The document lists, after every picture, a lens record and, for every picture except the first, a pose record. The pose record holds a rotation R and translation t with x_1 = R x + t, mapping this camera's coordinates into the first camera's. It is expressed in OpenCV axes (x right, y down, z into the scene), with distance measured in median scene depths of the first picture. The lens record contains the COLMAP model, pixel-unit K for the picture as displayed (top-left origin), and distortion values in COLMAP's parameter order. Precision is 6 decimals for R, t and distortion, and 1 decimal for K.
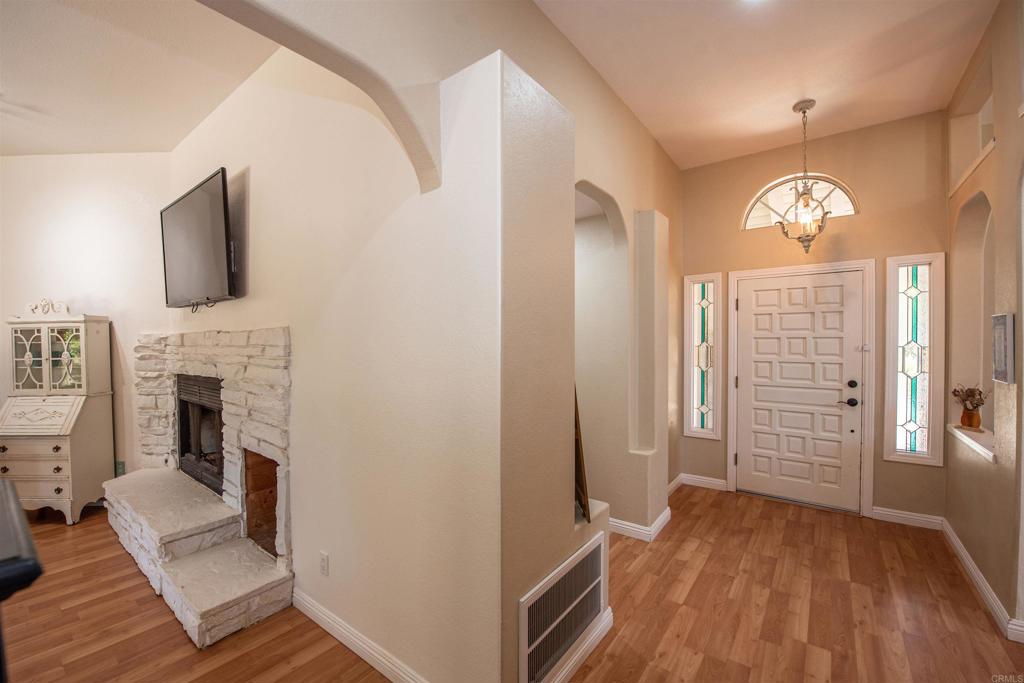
lens RADIAL K [[413.9, 0, 512.8], [0, 413.9, 340.9], [0, 0, 1]] dist [-0.017989, -0.001664]
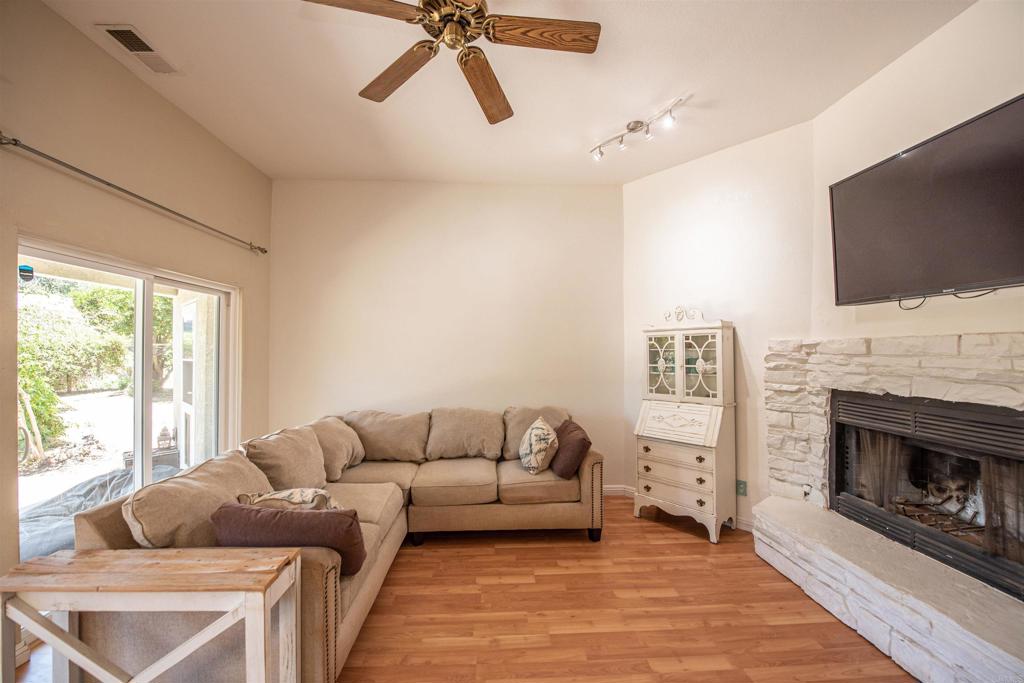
lens RADIAL K [[413.9, 0, 518.2], [0, 413.9, 344.2], [0, 0, 1]] dist [-0.017989, -0.001664]
pose [[0.654405, -0.005421, -0.756125, -0.638384], [-0.005300, 0.999917, -0.011755, 0.004978], [0.756126, 0.011700, 0.654322, 0.015662]]
